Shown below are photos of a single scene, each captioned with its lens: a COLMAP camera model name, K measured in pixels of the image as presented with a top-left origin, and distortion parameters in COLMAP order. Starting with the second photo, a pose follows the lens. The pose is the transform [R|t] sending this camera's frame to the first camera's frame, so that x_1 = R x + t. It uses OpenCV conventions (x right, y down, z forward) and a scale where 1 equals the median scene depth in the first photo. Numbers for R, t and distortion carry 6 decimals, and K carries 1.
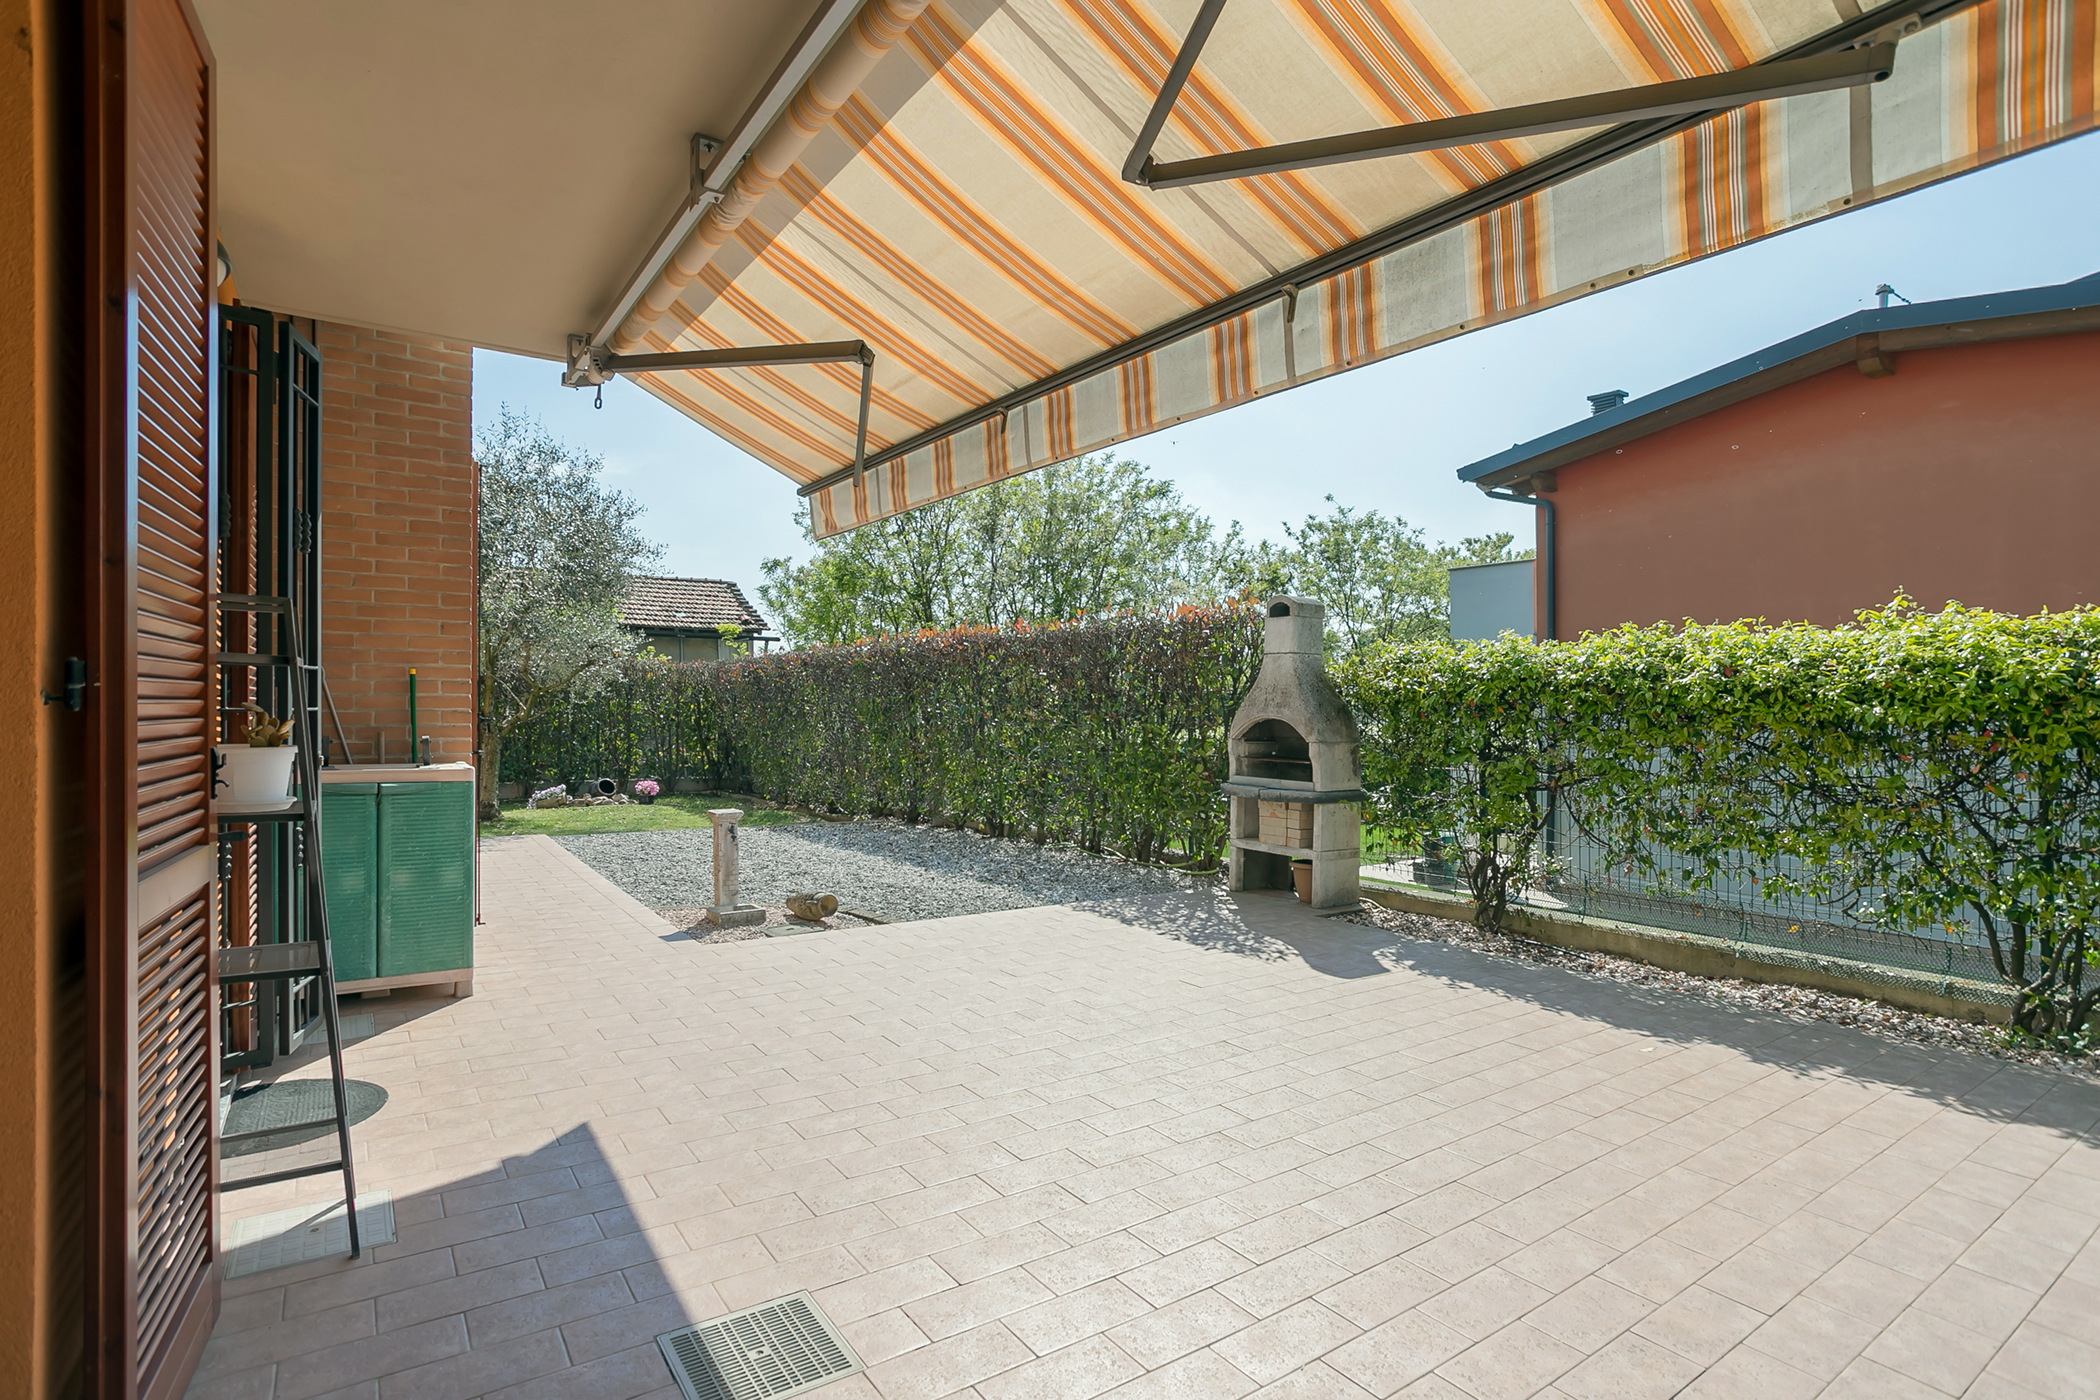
lens RADIAL K [[1016.0, 0, 1041.5], [0, 1016.0, 713.0], [0, 0, 1]] dist [-0.000179, -0.000190]
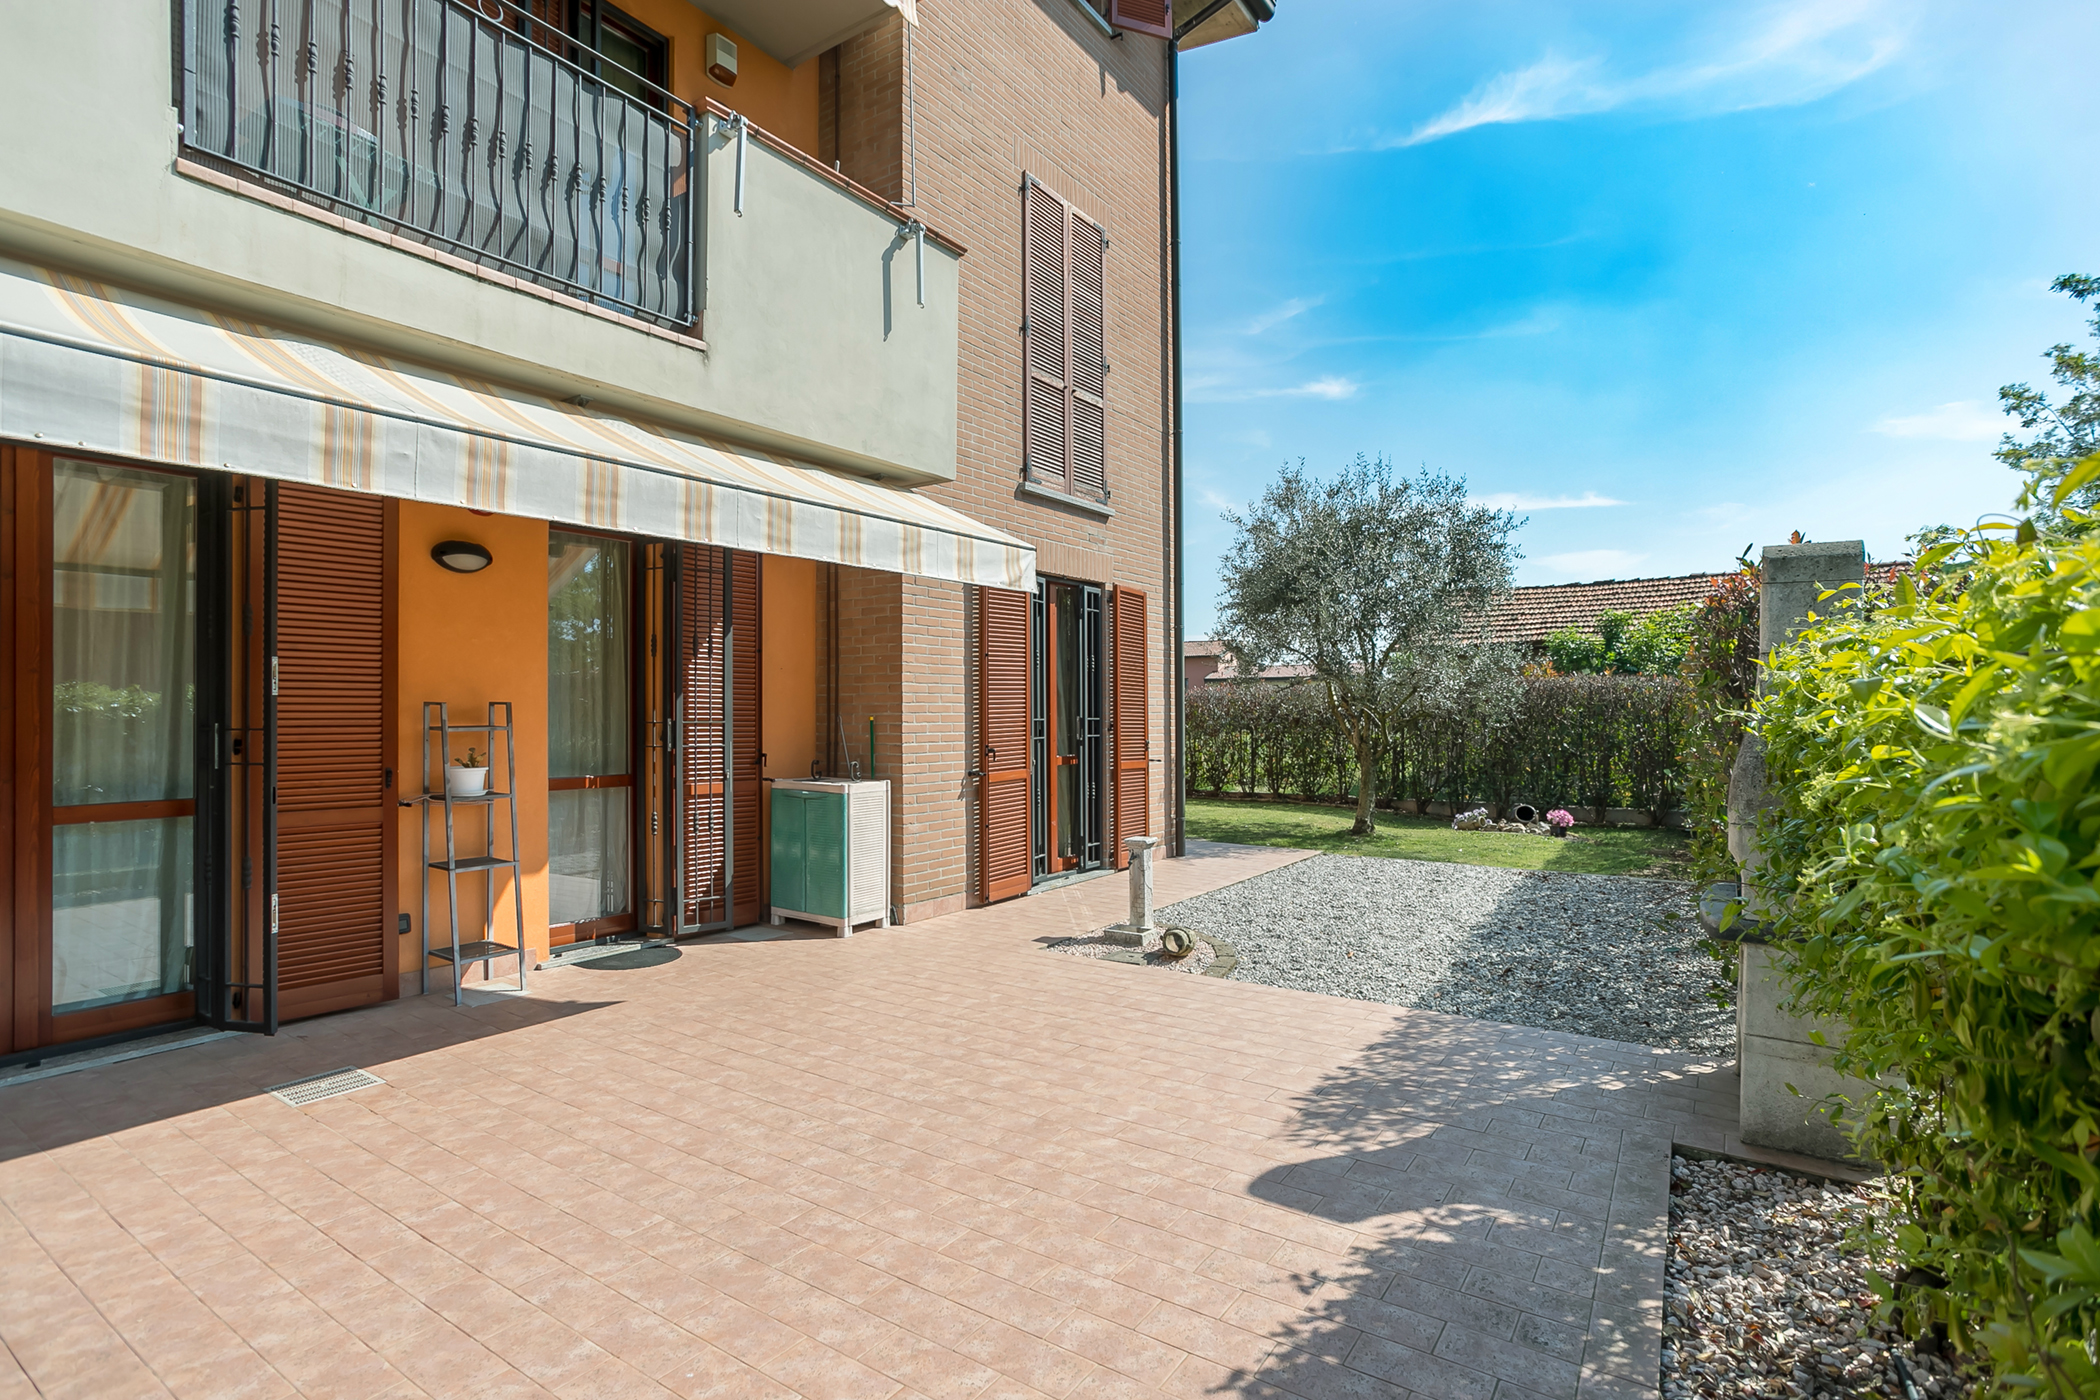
lens RADIAL K [[1031.5, 0, 1067.4], [0, 1031.5, 707.8], [0, 0, 1]] dist [-0.002130, -0.000207]
pose [[0.340352, -0.024775, -0.939972, 0.923991], [0.008139, 0.999693, -0.023402, -0.020755], [0.940263, 0.000314, 0.340450, 0.732403]]
